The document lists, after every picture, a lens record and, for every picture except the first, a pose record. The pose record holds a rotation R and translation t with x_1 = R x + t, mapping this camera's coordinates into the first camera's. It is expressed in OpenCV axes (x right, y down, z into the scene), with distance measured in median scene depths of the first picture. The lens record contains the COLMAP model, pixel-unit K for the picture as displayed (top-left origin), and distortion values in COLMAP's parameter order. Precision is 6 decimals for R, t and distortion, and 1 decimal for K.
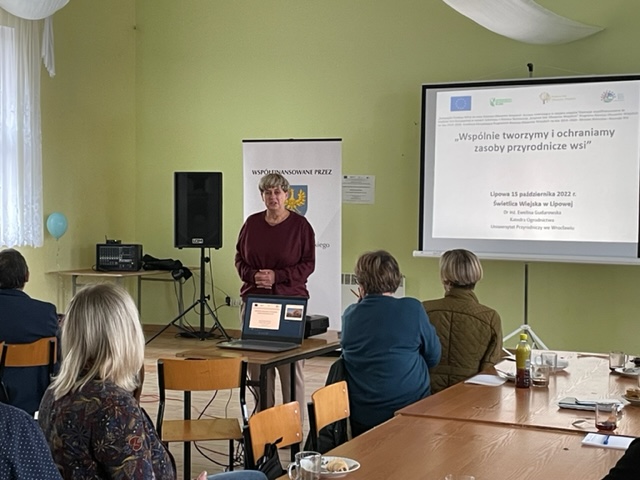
lens RADIAL K [[1090.8, 0, 320.0], [0, 1090.8, 240.0], [0, 0, 1]] dist [0.155820, 0.057062]
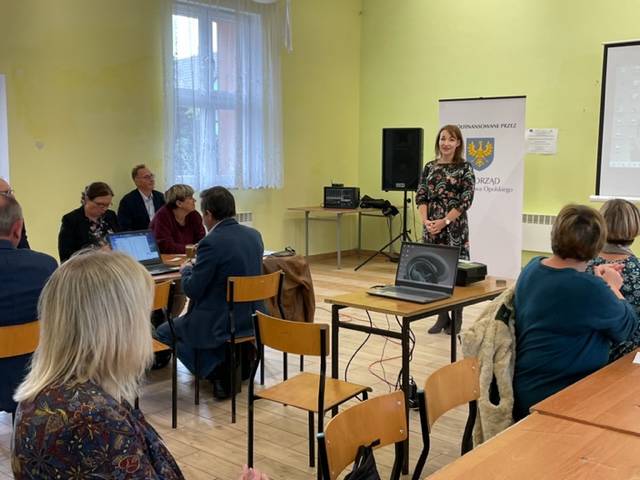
lens RADIAL K [[743.3, 0, 316.8], [0, 743.3, 237.1], [0, 0, 1]] dist [0.111718, -0.285450]
pose [[0.963100, 0.029548, -0.267517, 0.021900], [-0.010611, 0.997351, 0.071958, -0.000087], [0.268934, -0.066464, 0.960863, 0.178152]]
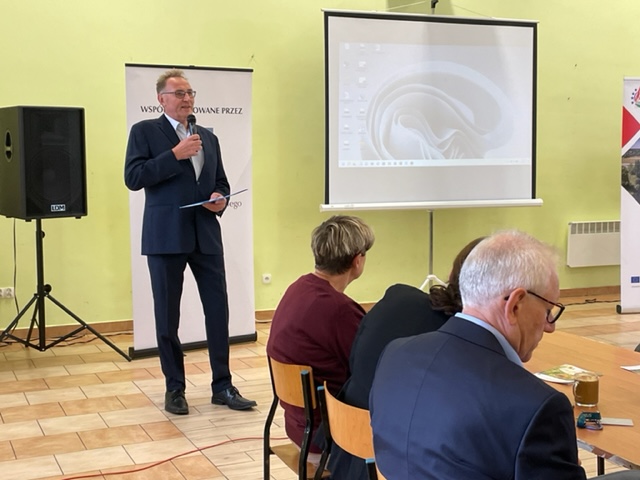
lens RADIAL K [[956.4, 0, 320.0], [0, 956.4, 240.0], [0, 0, 1]] dist [0.085184, -0.011479]
pose [[0.656609, -0.077513, 0.750237, -0.465910], [0.042848, 0.996932, 0.065501, -0.011539], [-0.753013, -0.010863, 0.657916, 0.481322]]
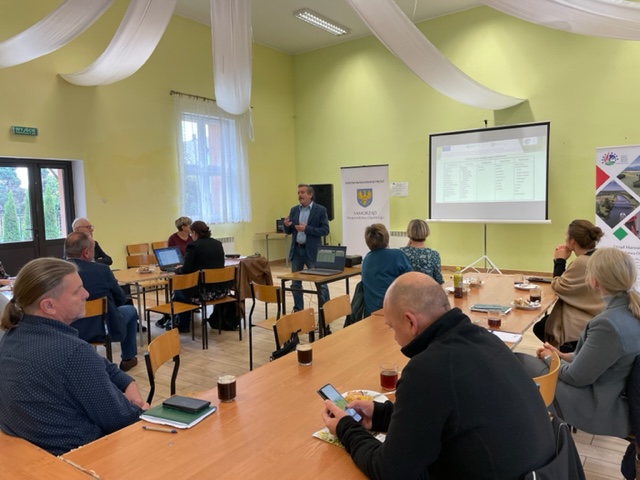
lens RADIAL K [[477.6, 0, 320.0], [0, 477.6, 240.0], [0, 0, 1]] dist [0.064550, -0.105278]
pose [[0.984487, -0.018793, -0.174450, 0.044782], [0.027076, 0.998610, 0.045220, 0.002900], [0.173357, -0.049242, 0.983627, 0.102903]]
